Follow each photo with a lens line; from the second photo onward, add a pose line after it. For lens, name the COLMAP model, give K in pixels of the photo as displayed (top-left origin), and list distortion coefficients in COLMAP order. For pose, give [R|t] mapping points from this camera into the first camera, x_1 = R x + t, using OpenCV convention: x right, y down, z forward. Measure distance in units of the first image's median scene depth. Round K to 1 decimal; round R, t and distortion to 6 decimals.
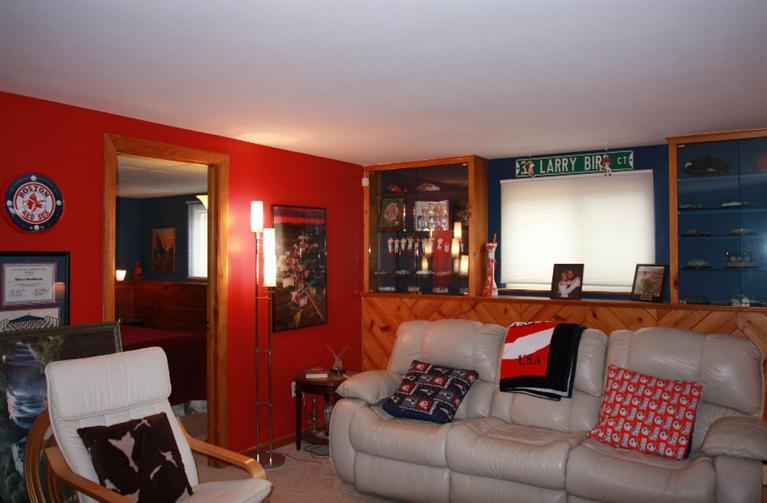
lens RADIAL K [[617.8, 0, 383.5], [0, 617.8, 251.5], [0, 0, 1]] dist [-0.078195, 0.047973]
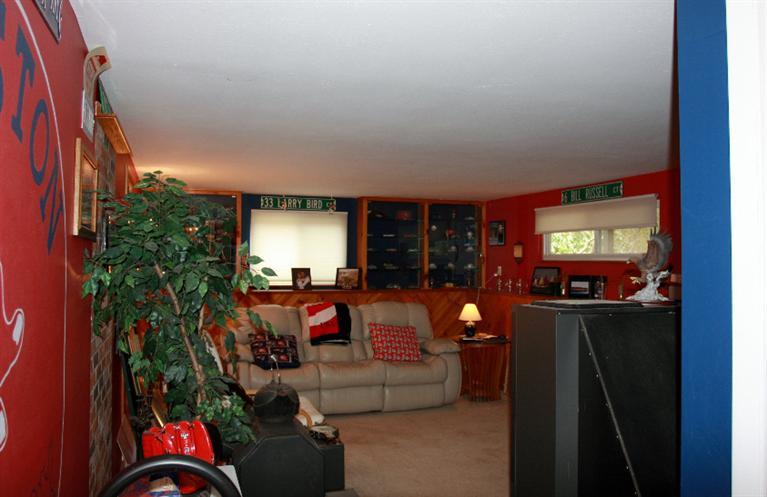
lens RADIAL K [[617.8, 0, 383.5], [0, 617.8, 248.5], [0, 0, 1]] dist [-0.078195, 0.047973]
pose [[0.604437, 0.020882, 0.796379, -0.840572], [-0.013211, 0.999782, -0.016189, -0.006414], [-0.796543, -0.000736, 0.604581, -0.123652]]
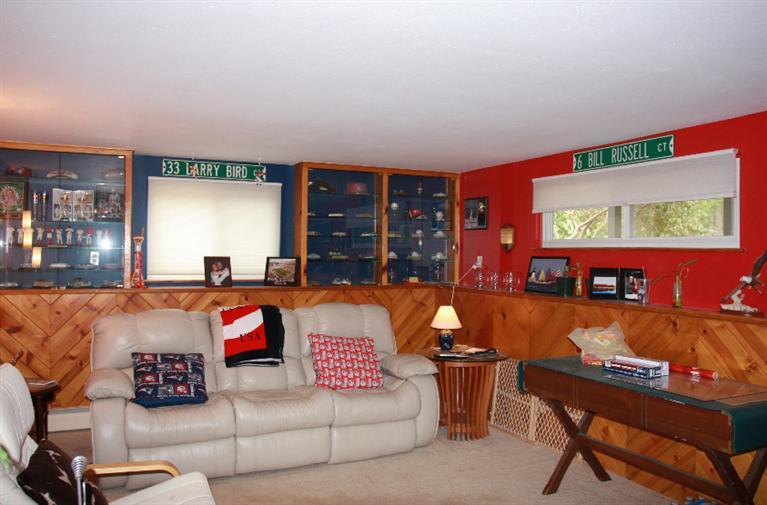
lens RADIAL K [[606.9, 0, 383.5], [0, 606.9, 252.5], [0, 0, 1]] dist [-0.081827, 0.010998]
pose [[0.524027, 0.008557, 0.851659, -0.511168], [-0.018185, 0.999834, 0.001144, 0.005443], [-0.851508, -0.016087, 0.524095, 0.138292]]
